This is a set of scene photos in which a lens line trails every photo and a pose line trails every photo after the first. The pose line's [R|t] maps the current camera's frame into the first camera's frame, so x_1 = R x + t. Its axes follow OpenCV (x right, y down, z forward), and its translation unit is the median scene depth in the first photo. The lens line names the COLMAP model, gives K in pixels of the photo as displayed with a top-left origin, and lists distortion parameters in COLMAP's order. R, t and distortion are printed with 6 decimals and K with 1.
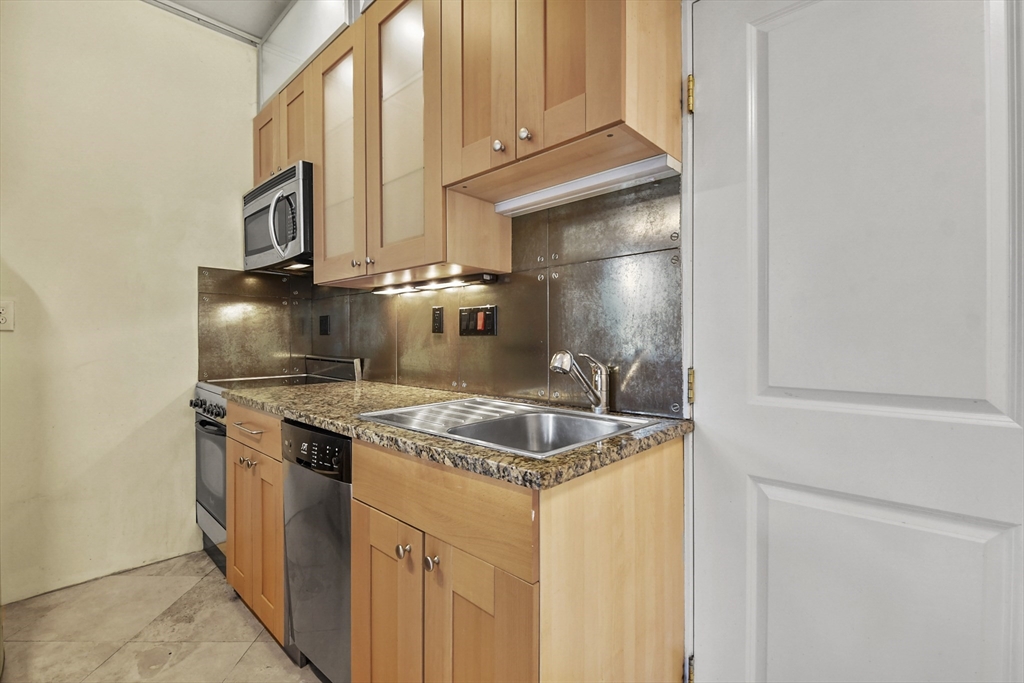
lens RADIAL K [[455.1, 0, 511.0], [0, 455.1, 339.6], [0, 0, 1]] dist [0.000159, -0.008725]
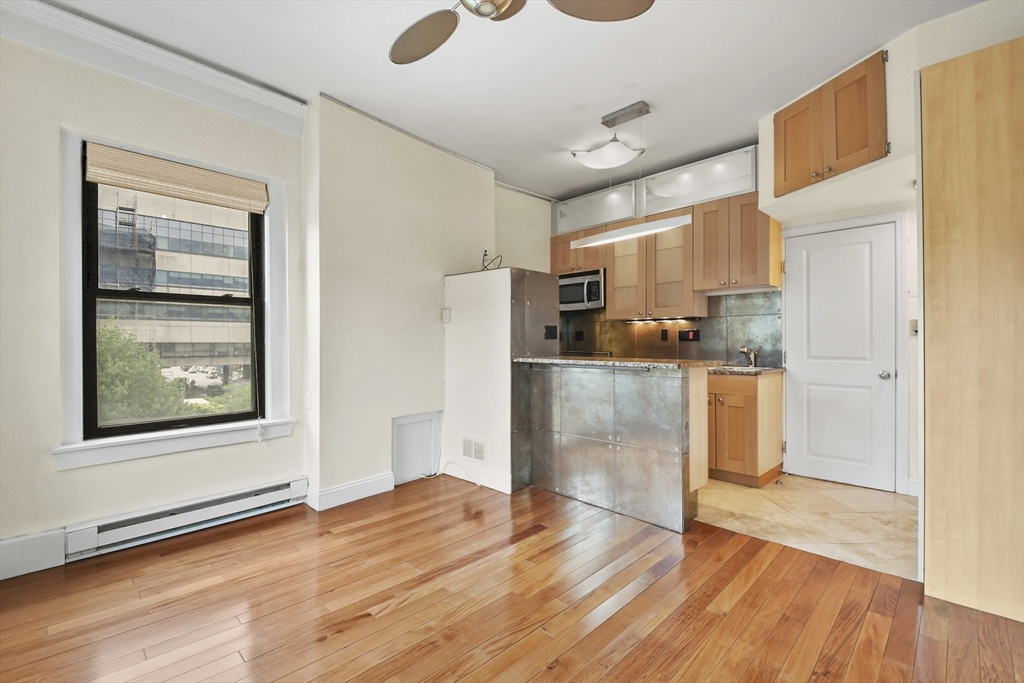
lens RADIAL K [[455.1, 0, 504.6], [0, 455.1, 340.1], [0, 0, 1]] dist [0.000159, -0.008725]
pose [[0.996785, -0.005100, -0.079962, -0.943061], [0.004991, 0.999986, -0.001565, -0.017953], [0.079969, 0.001161, 0.996797, -1.683880]]
